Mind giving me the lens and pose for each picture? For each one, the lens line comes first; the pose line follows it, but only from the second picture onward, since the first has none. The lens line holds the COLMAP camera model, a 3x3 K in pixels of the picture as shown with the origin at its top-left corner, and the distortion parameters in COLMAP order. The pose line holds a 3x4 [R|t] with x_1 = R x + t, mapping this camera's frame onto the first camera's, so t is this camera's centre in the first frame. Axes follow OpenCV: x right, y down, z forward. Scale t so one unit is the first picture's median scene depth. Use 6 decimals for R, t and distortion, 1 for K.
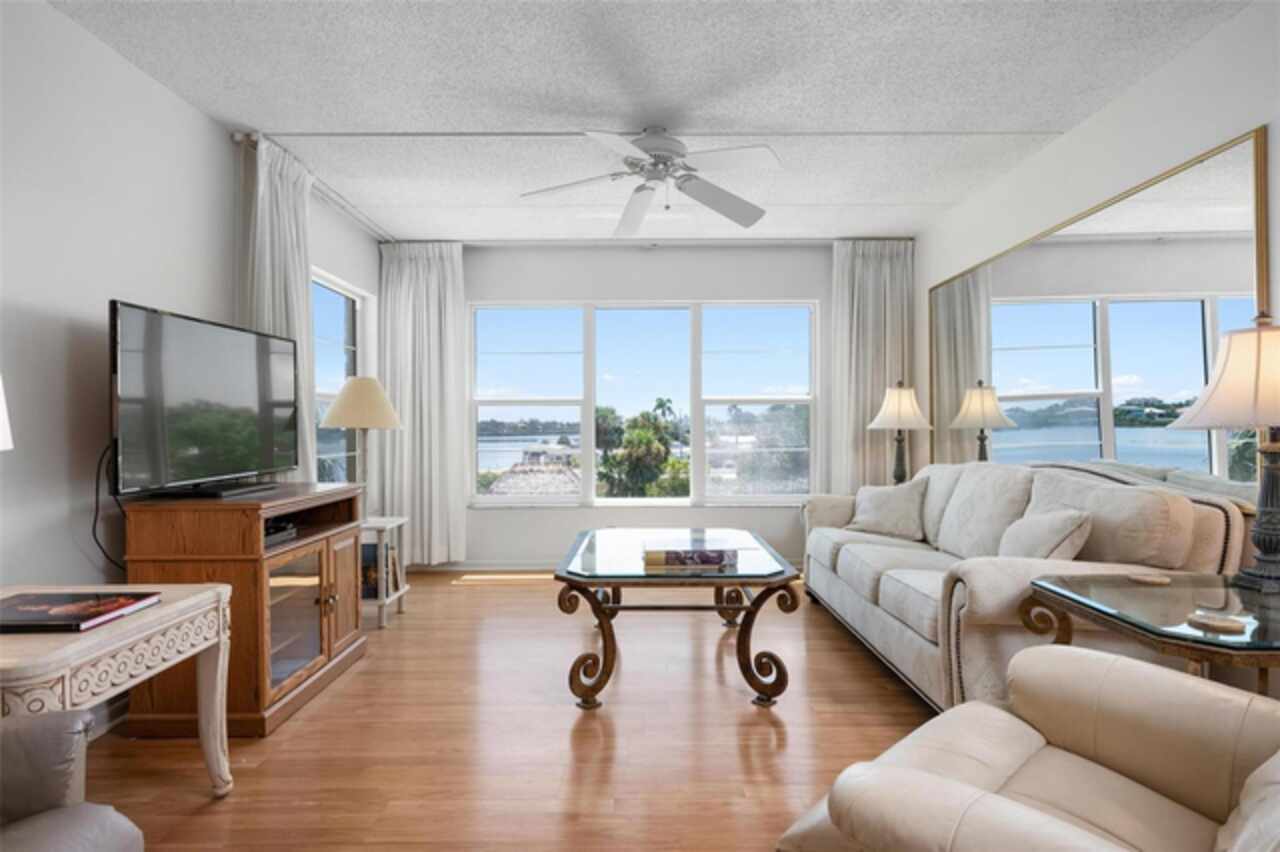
lens RADIAL K [[656.6, 0, 647.9], [0, 656.6, 428.0], [0, 0, 1]] dist [-0.005904, -0.001013]
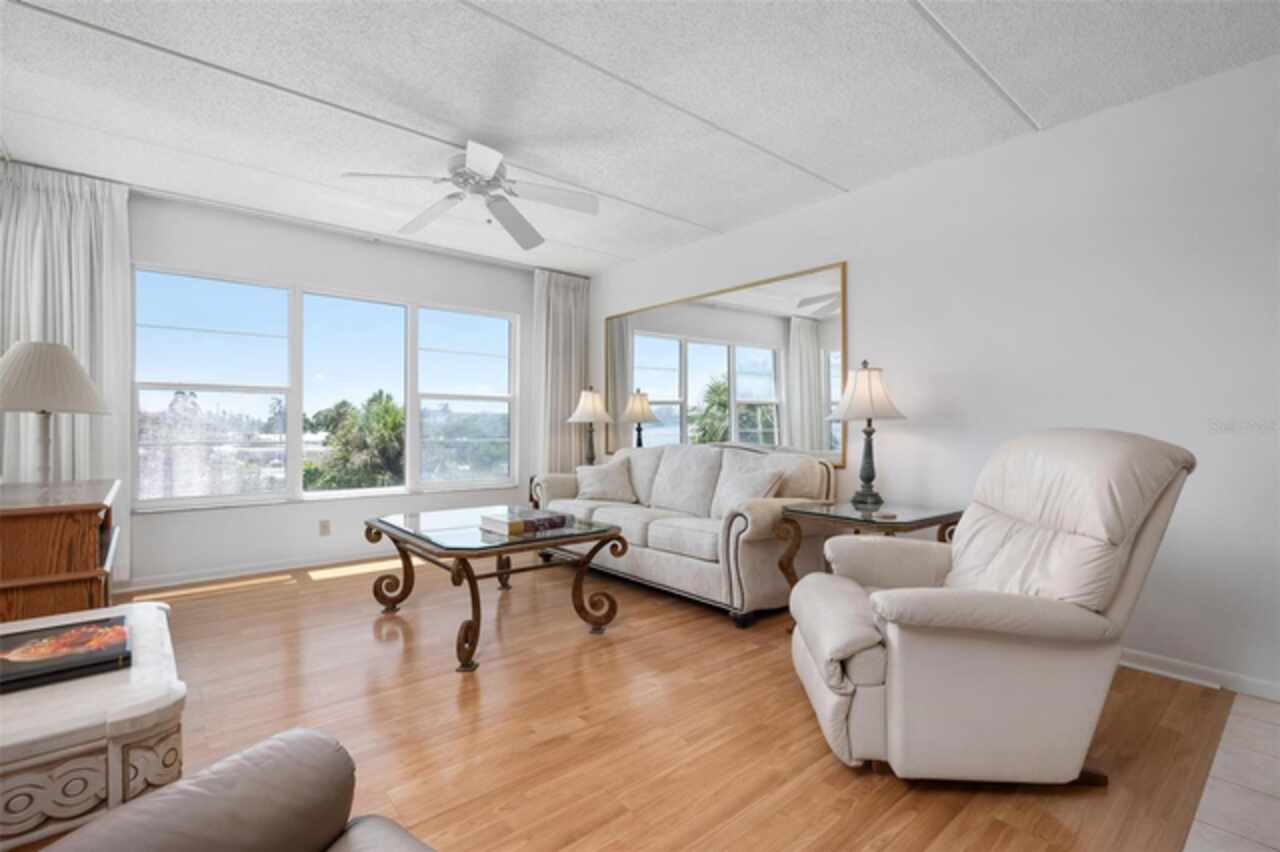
lens RADIAL K [[587.6, 0, 639.0], [0, 587.6, 426.5], [0, 0, 1]] dist [-0.007524, -0.000489]
pose [[0.759093, 0.009465, 0.650913, -0.306918], [-0.008404, 0.999953, -0.004740, 0.014281], [-0.650928, -0.001873, 0.759137, 0.045587]]
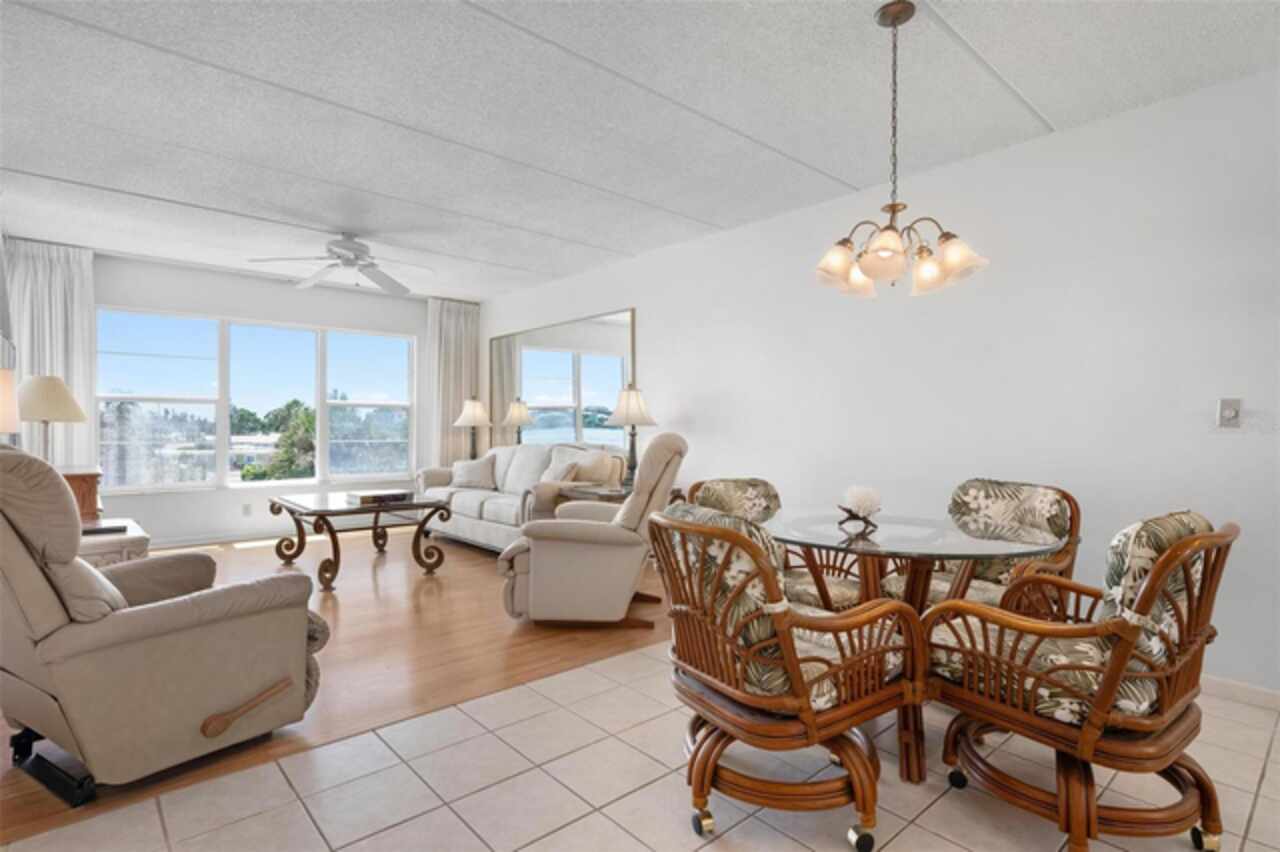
lens RADIAL K [[656.6, 0, 650.8], [0, 656.6, 425.2], [0, 0, 1]] dist [-0.005904, -0.001013]
pose [[0.745257, 0.010454, 0.666696, -0.354675], [-0.007855, 0.999945, -0.006898, 0.006791], [-0.666732, -0.000096, 0.745298, -0.470535]]
